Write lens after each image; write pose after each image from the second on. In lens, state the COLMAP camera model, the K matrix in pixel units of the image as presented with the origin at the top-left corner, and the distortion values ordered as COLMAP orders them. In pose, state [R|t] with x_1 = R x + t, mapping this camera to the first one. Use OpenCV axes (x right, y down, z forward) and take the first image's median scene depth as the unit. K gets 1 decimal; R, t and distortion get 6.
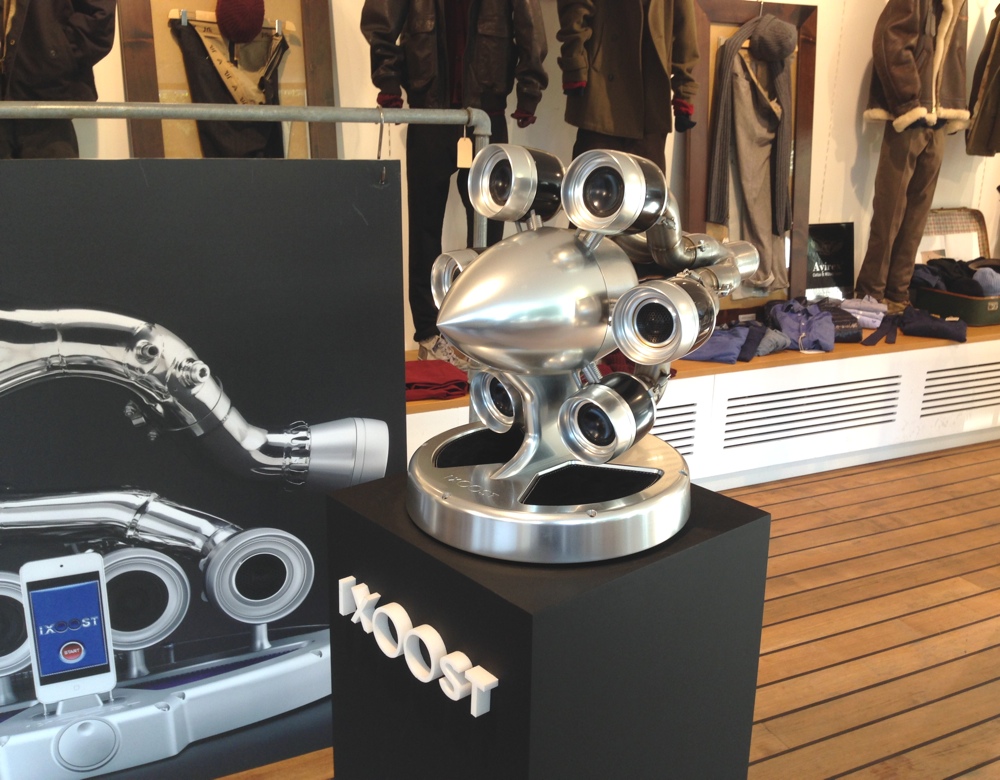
lens RADIAL K [[1028.2, 0, 500.0], [0, 1028.2, 389.8], [0, 0, 1]] dist [0.024157, 0.000000]
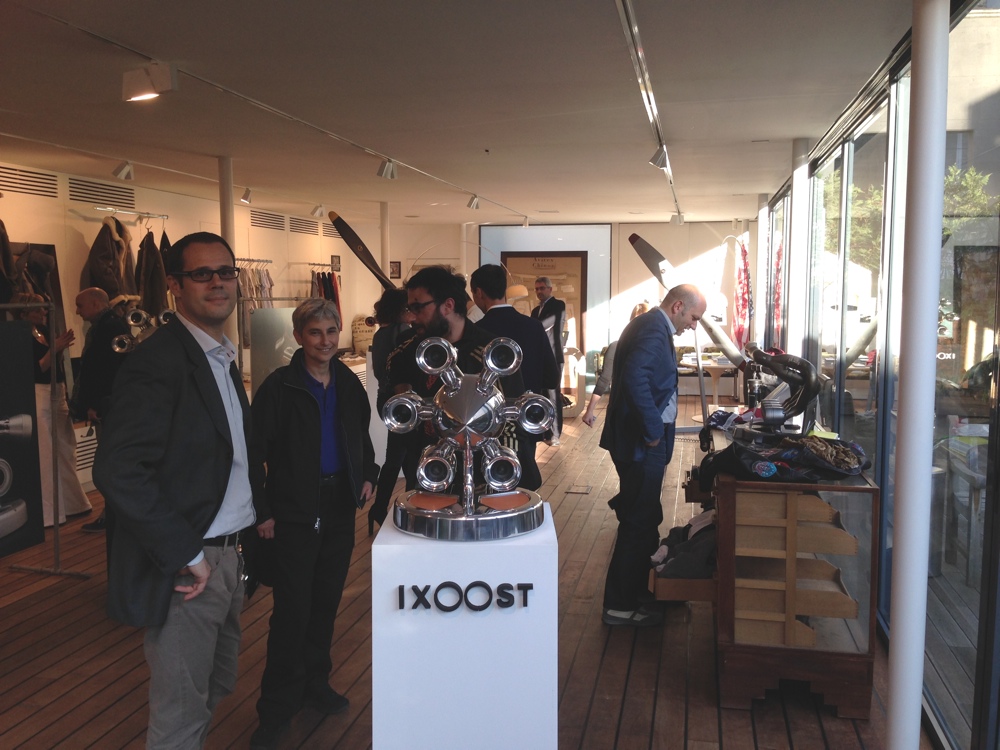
lens RADIAL K [[946.4, 0, 499.9], [0, 946.4, 375.1], [0, 0, 1]] dist [0.047621, 0.000000]
pose [[0.631021, -0.096483, 0.769742, -0.579285], [0.229932, 0.970912, -0.066795, 0.174880], [-0.740907, 0.219138, 0.634851, -0.701568]]
